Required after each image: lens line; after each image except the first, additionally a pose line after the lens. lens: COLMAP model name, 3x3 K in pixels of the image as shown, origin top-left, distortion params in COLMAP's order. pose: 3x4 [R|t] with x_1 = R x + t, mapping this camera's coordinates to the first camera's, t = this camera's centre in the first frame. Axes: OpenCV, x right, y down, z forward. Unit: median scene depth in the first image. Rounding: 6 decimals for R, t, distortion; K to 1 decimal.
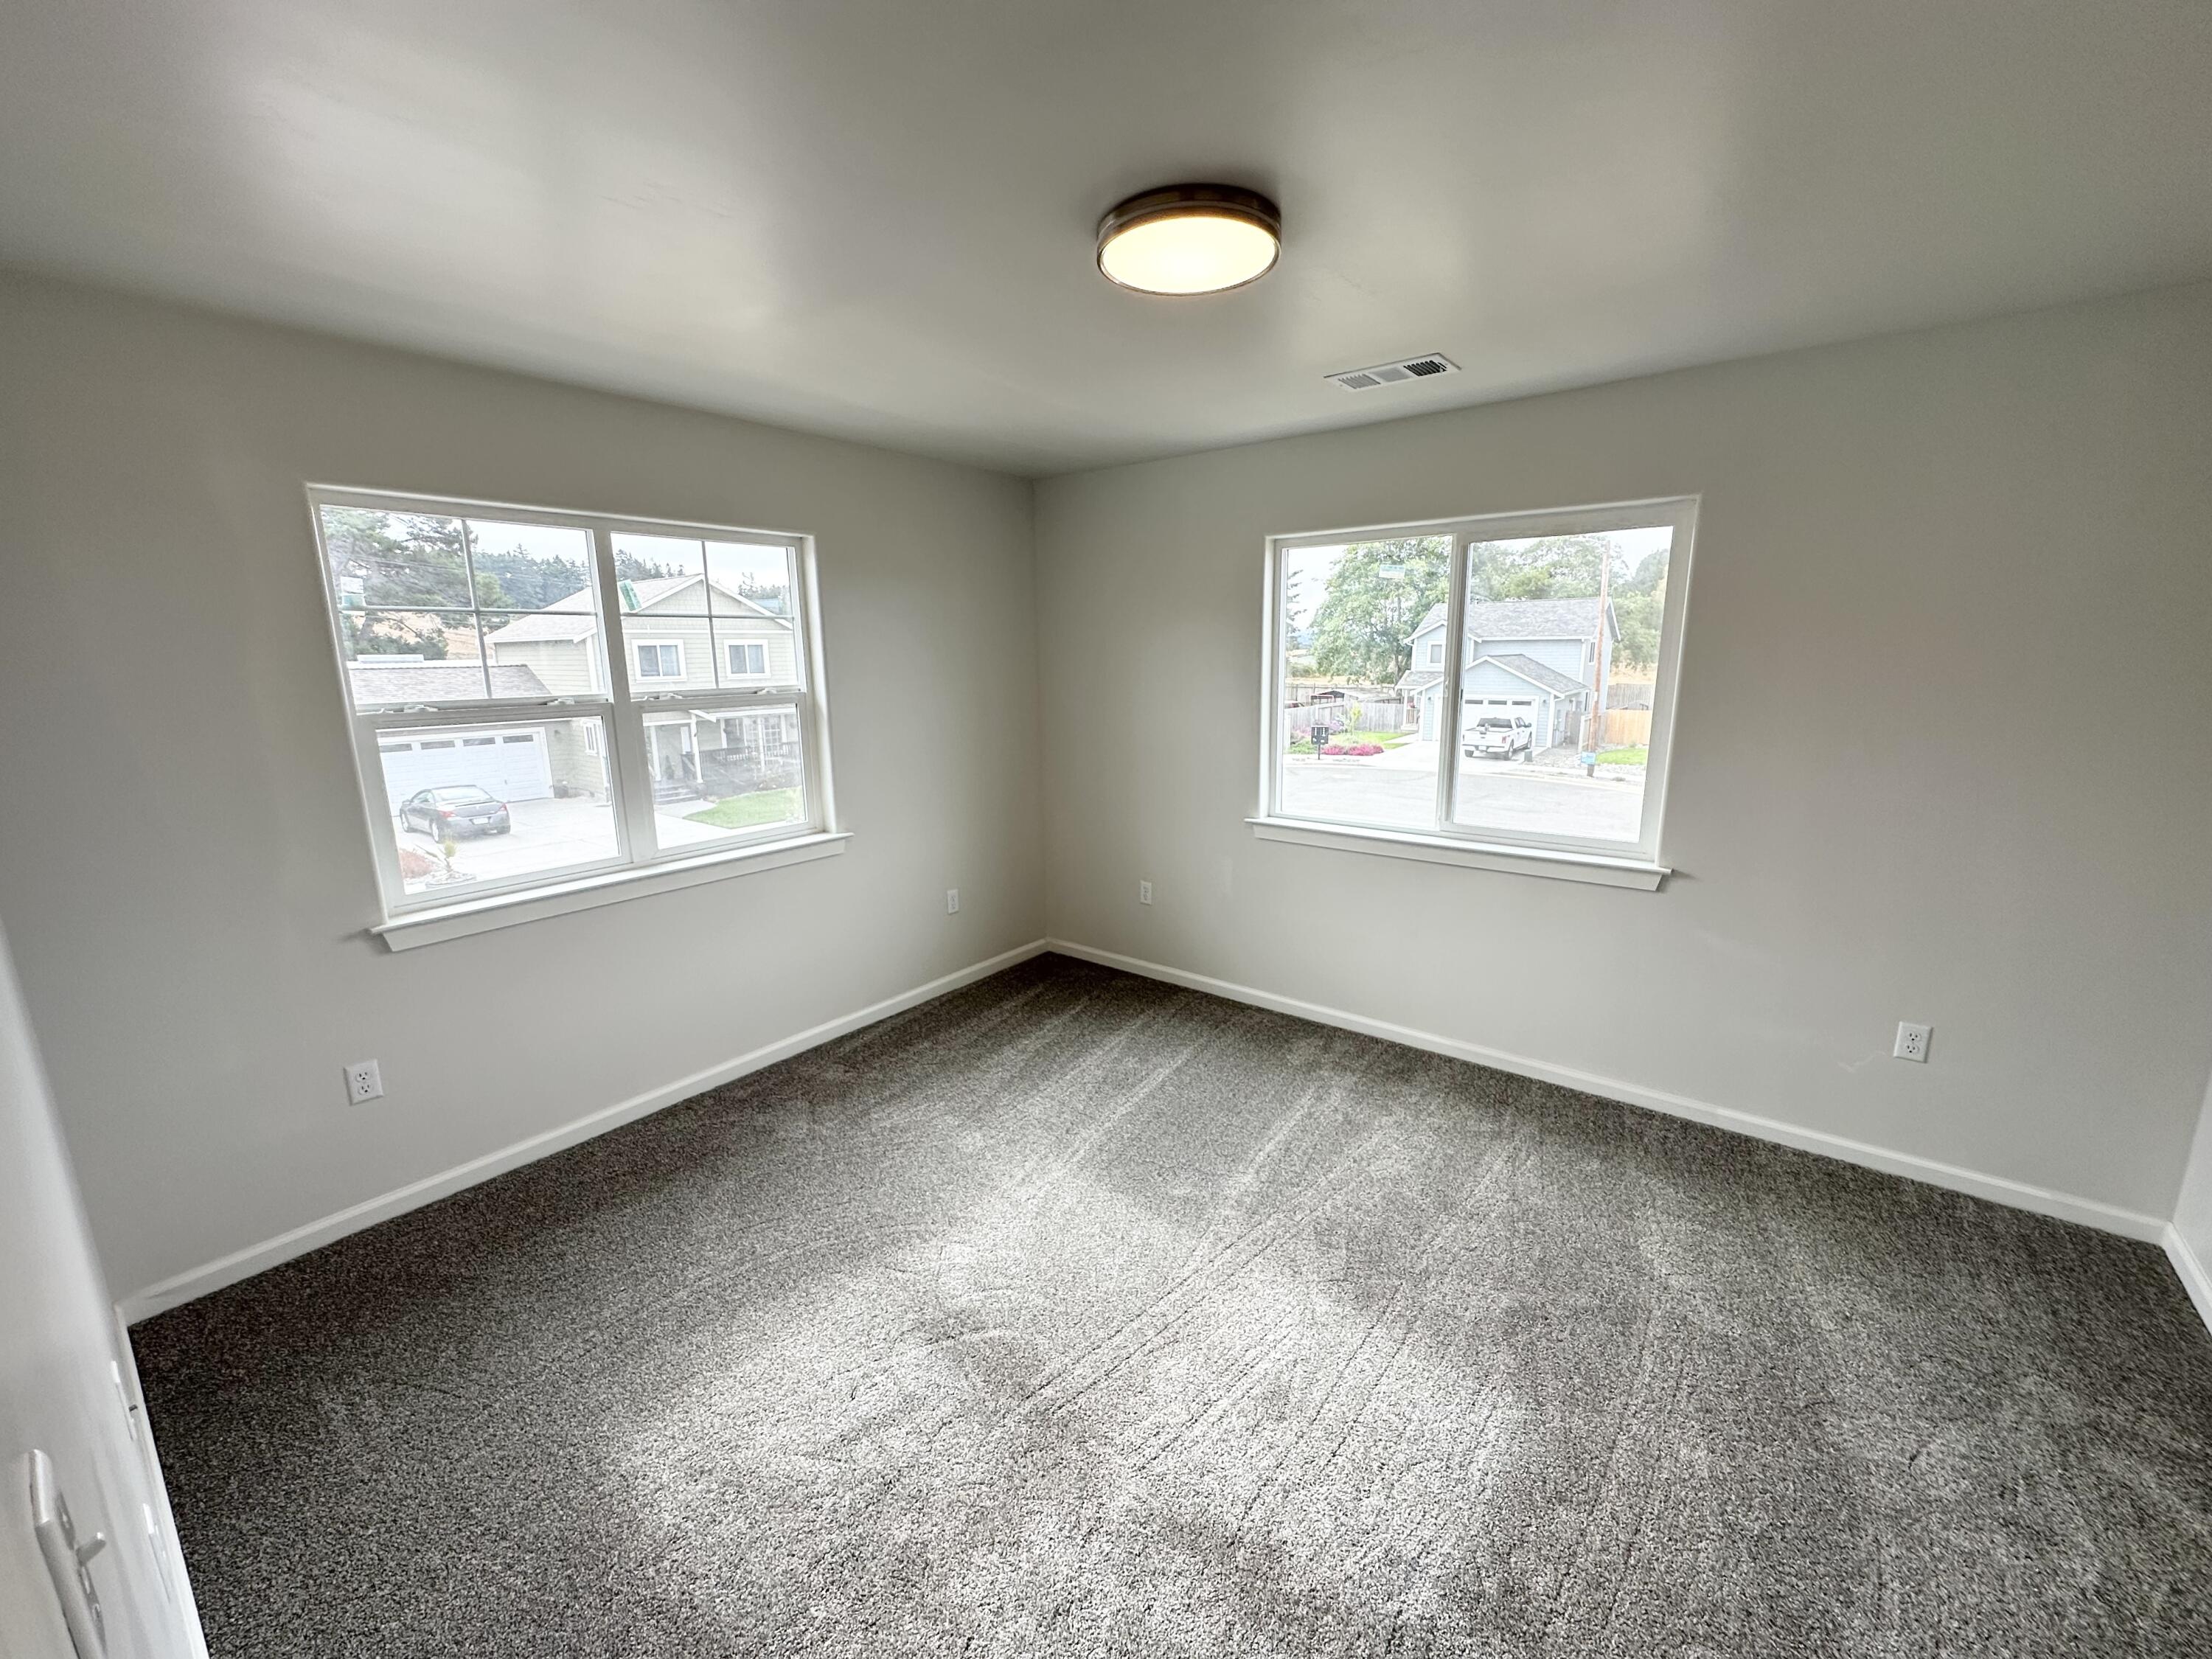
lens RADIAL K [[878.8, 0, 1109.4], [0, 878.8, 828.6], [0, 0, 1]] dist [-0.000961, -0.000017]
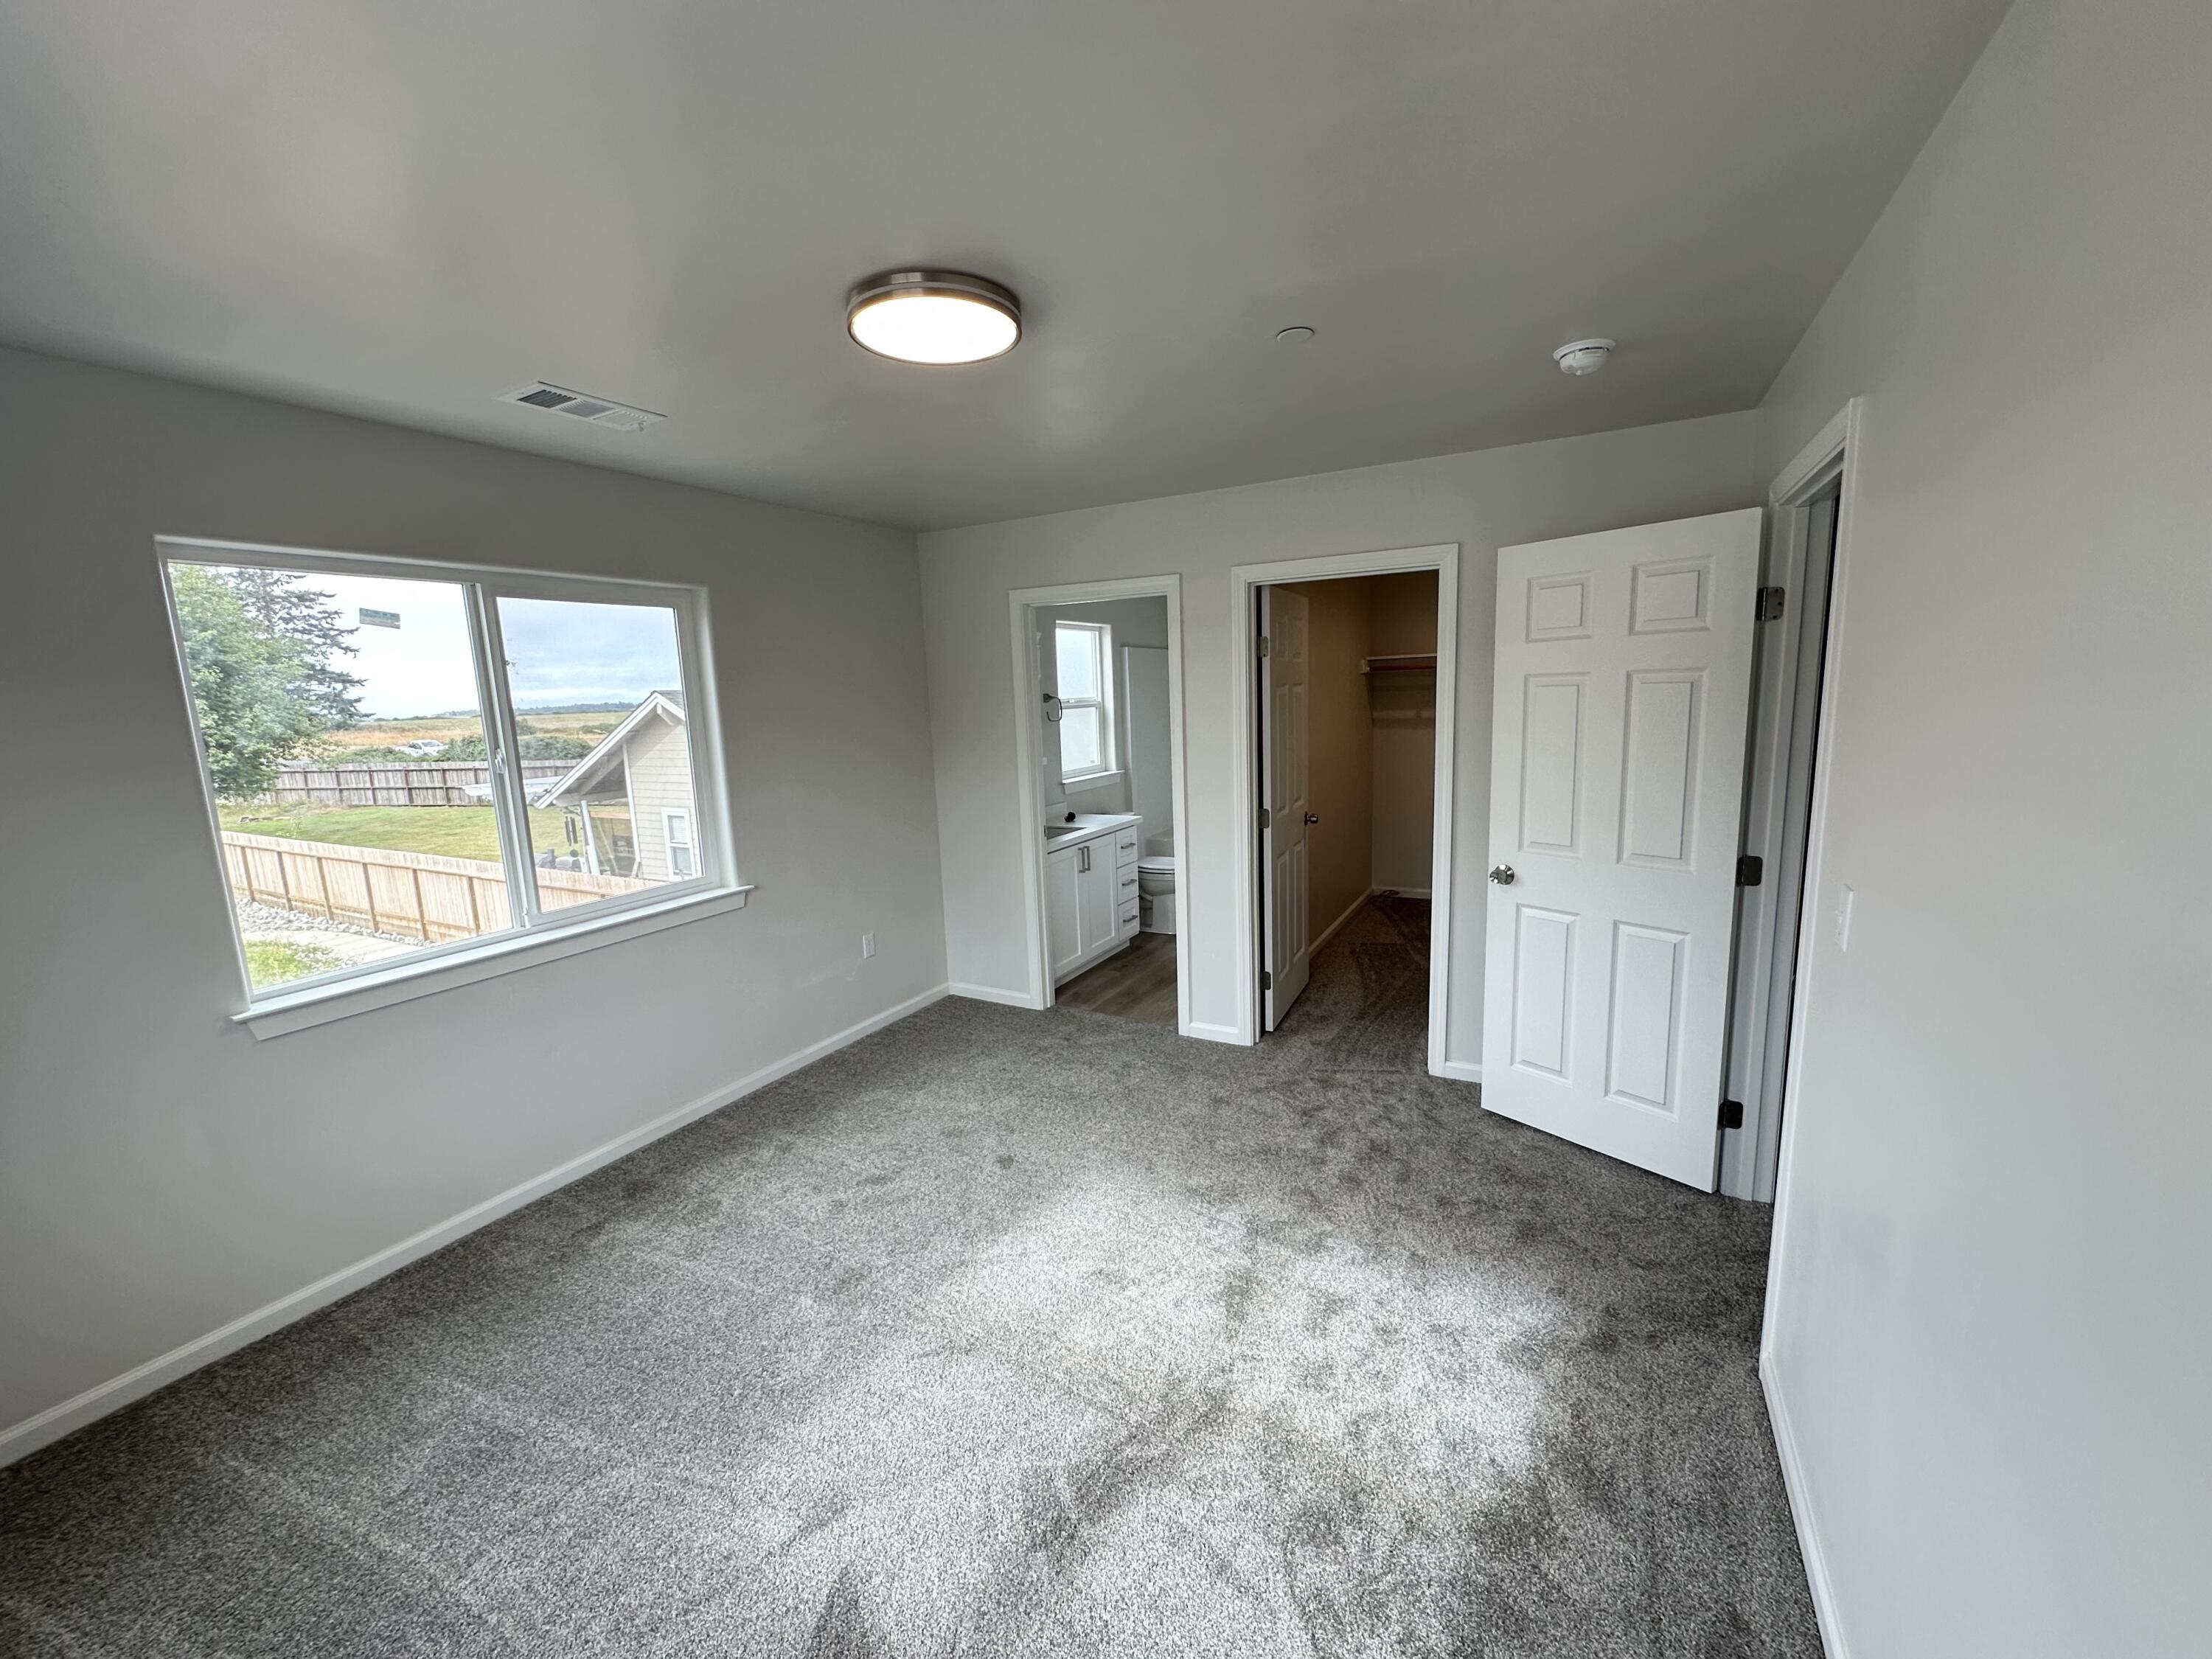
lens RADIAL K [[878.8, 0, 1109.4], [0, 878.8, 828.6], [0, 0, 1]] dist [-0.000961, -0.000017]
pose [[-0.158062, -0.127950, 0.979104, -0.646873], [0.250550, 0.953921, 0.165107, -0.101341], [-0.955113, 0.271412, -0.118720, 0.681052]]
